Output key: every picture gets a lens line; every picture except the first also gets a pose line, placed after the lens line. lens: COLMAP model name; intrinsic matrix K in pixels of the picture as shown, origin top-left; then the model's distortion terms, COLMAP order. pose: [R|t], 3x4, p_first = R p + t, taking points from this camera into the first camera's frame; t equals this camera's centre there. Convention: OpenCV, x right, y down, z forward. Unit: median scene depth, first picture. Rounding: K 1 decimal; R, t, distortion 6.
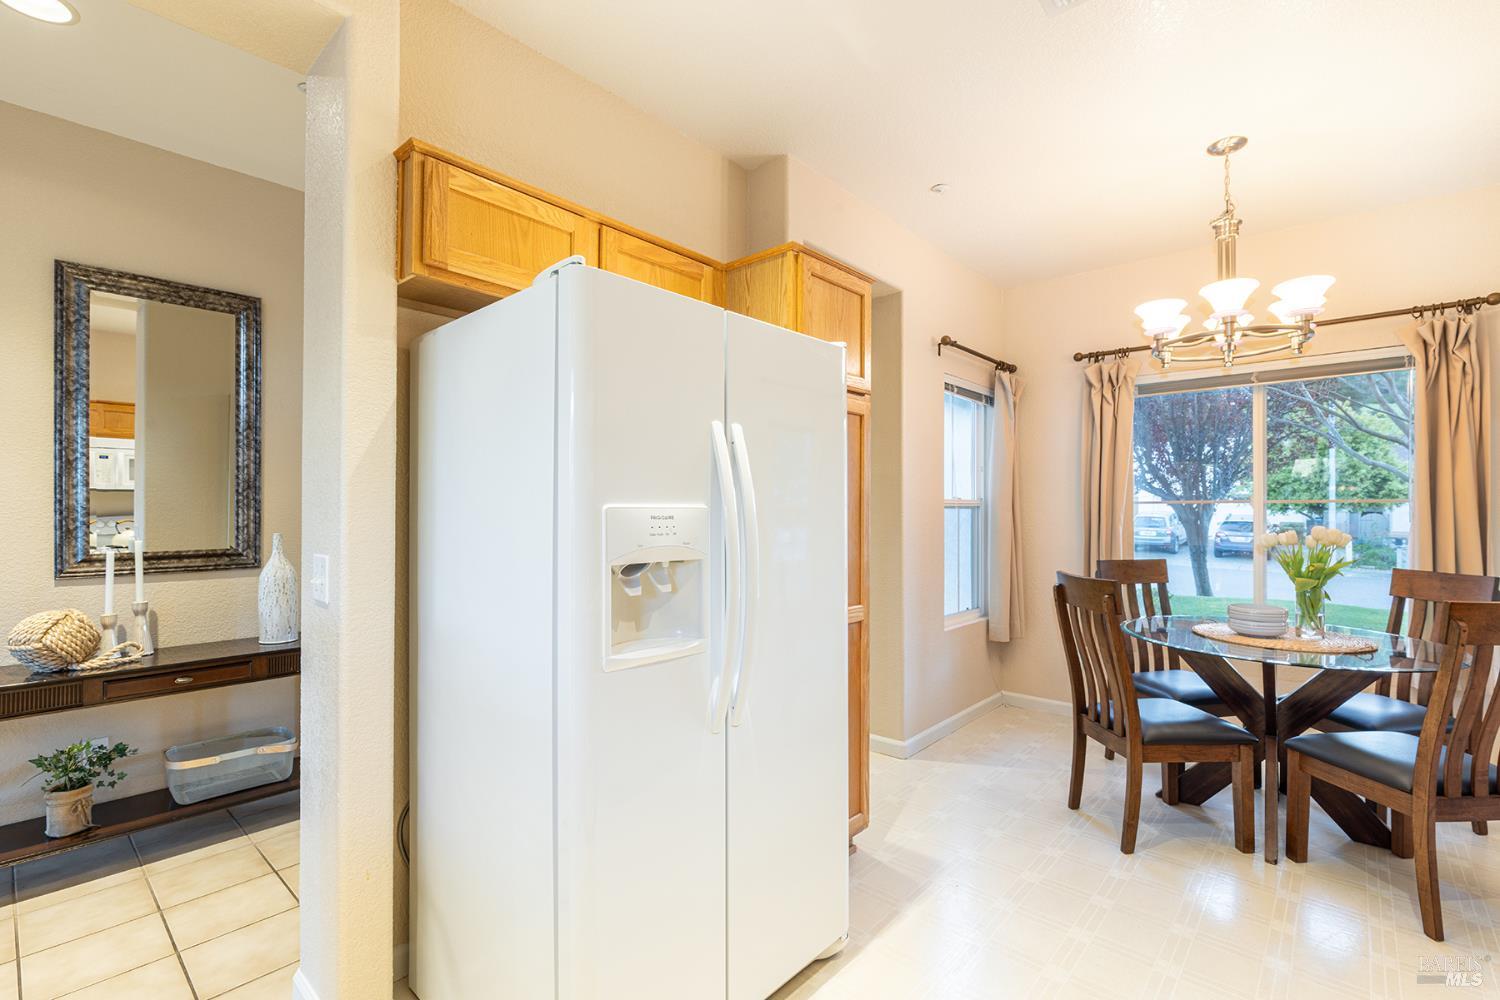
lens RADIAL K [[676.9, 0, 752.8], [0, 676.9, 504.5], [0, 0, 1]] dist [-0.000450, -0.001608]
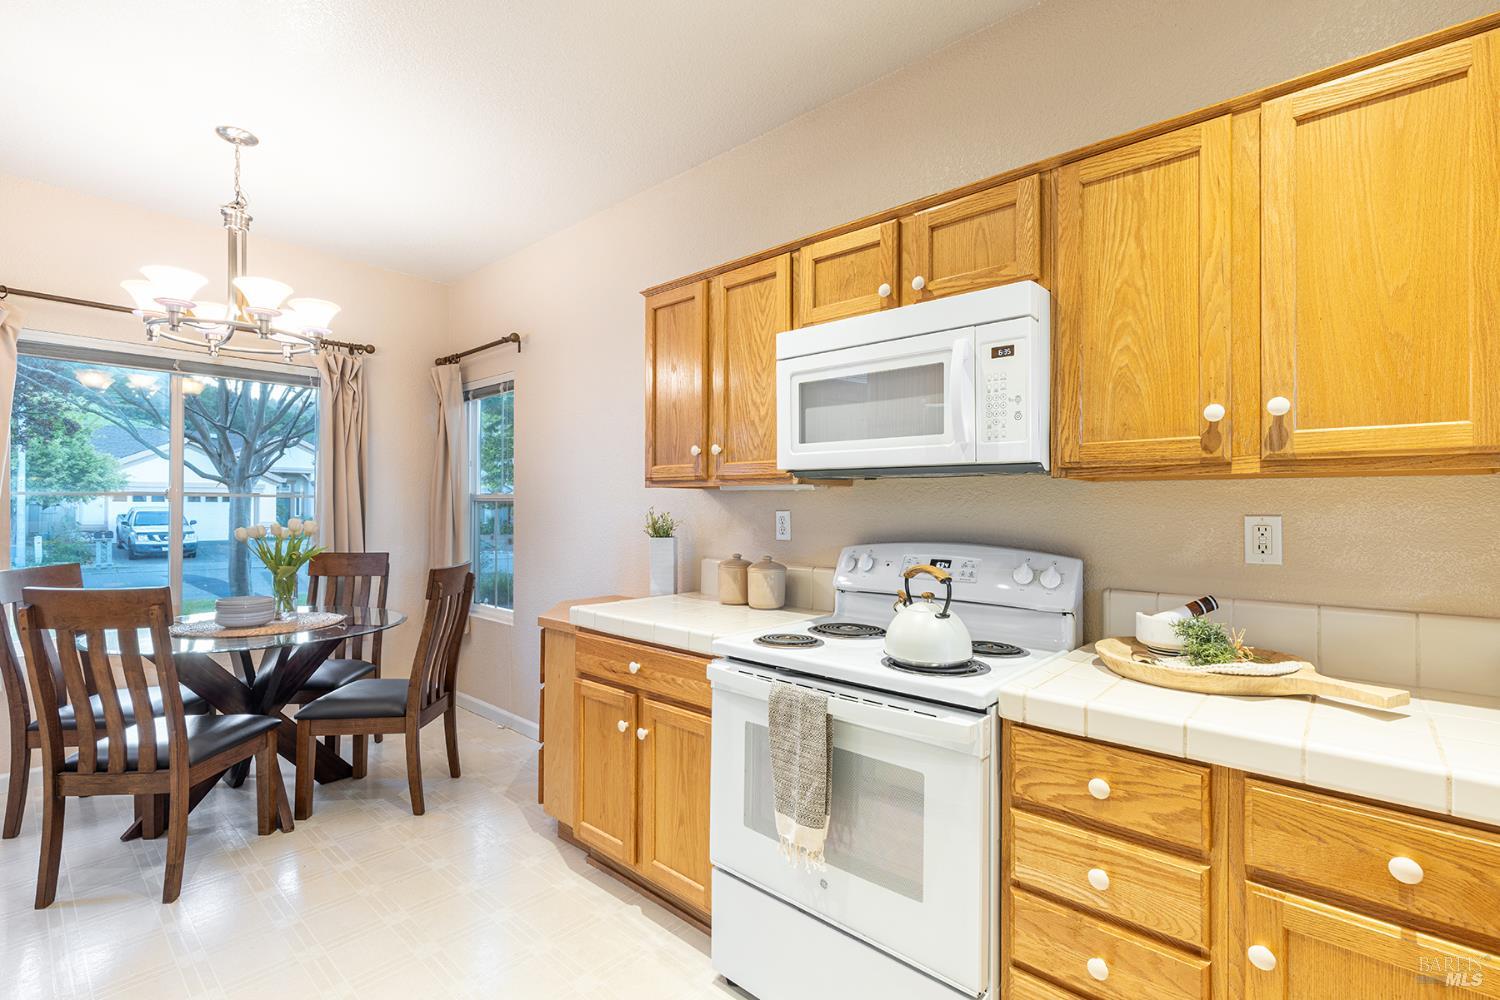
lens RADIAL K [[676.9, 0, 753.4], [0, 676.9, 498.7], [0, 0, 1]] dist [-0.000450, -0.001608]
pose [[0.002069, 0.009099, 0.999956, -0.199861], [-0.012412, 0.999882, -0.009072, 0.000039], [-0.999921, -0.012393, 0.002182, 0.166289]]
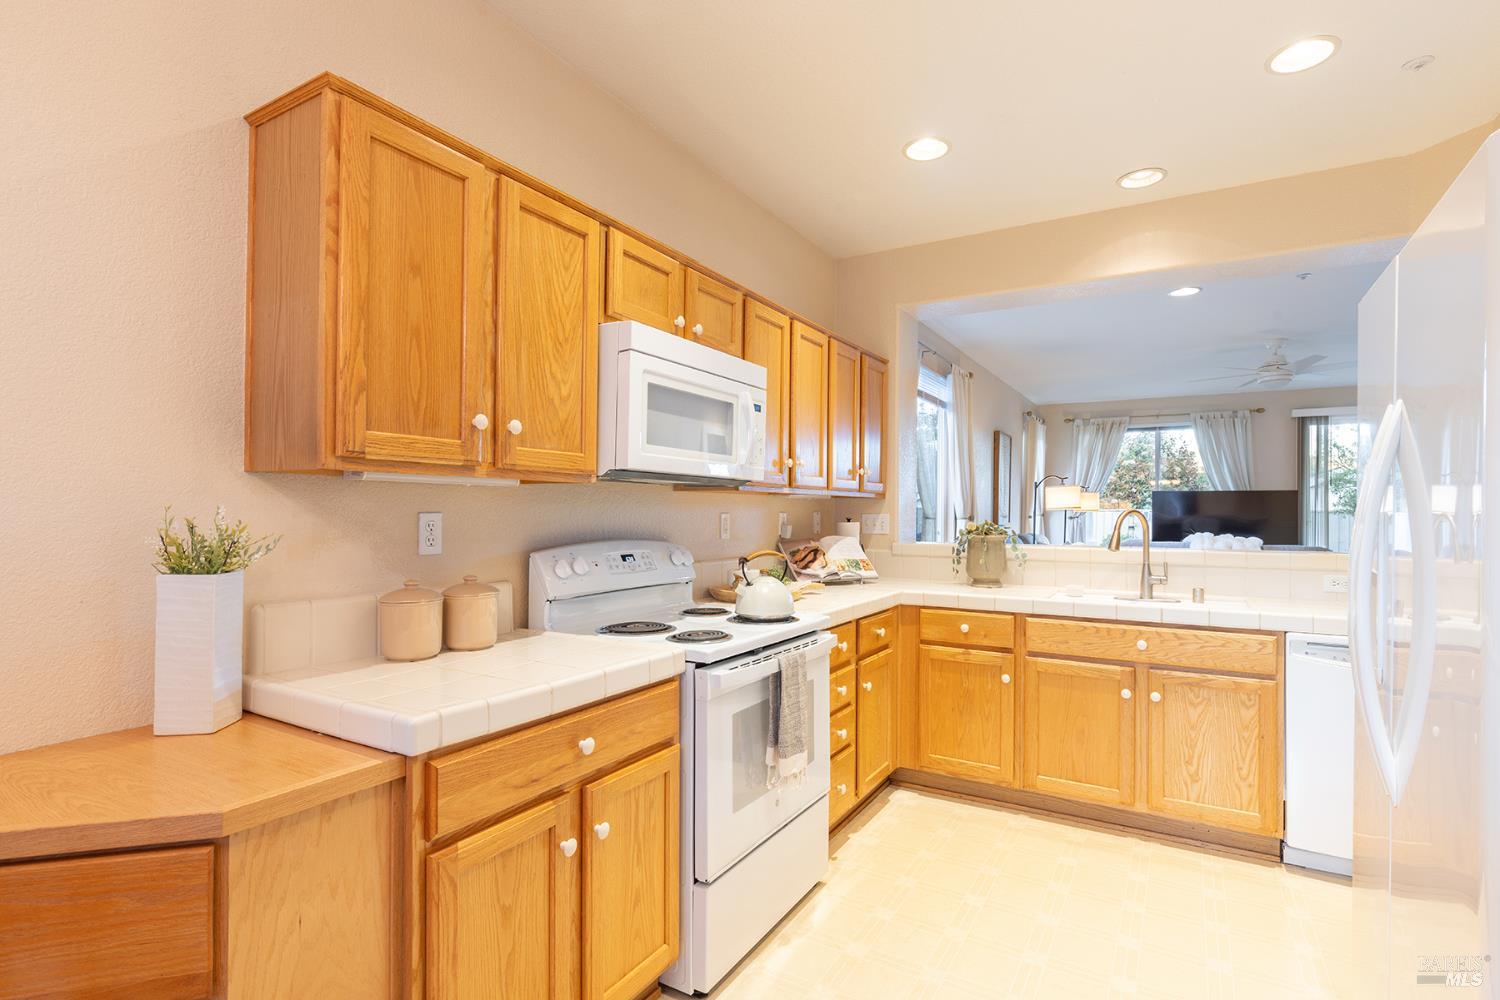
lens RADIAL K [[726.9, 0, 748.3], [0, 726.9, 505.6], [0, 0, 1]] dist [-0.002949, 0.000115]
pose [[-0.981823, -0.008518, -0.189605, 0.331850], [-0.005367, 0.999839, -0.017125, 0.007534], [0.189721, -0.015796, -0.981711, 0.664757]]
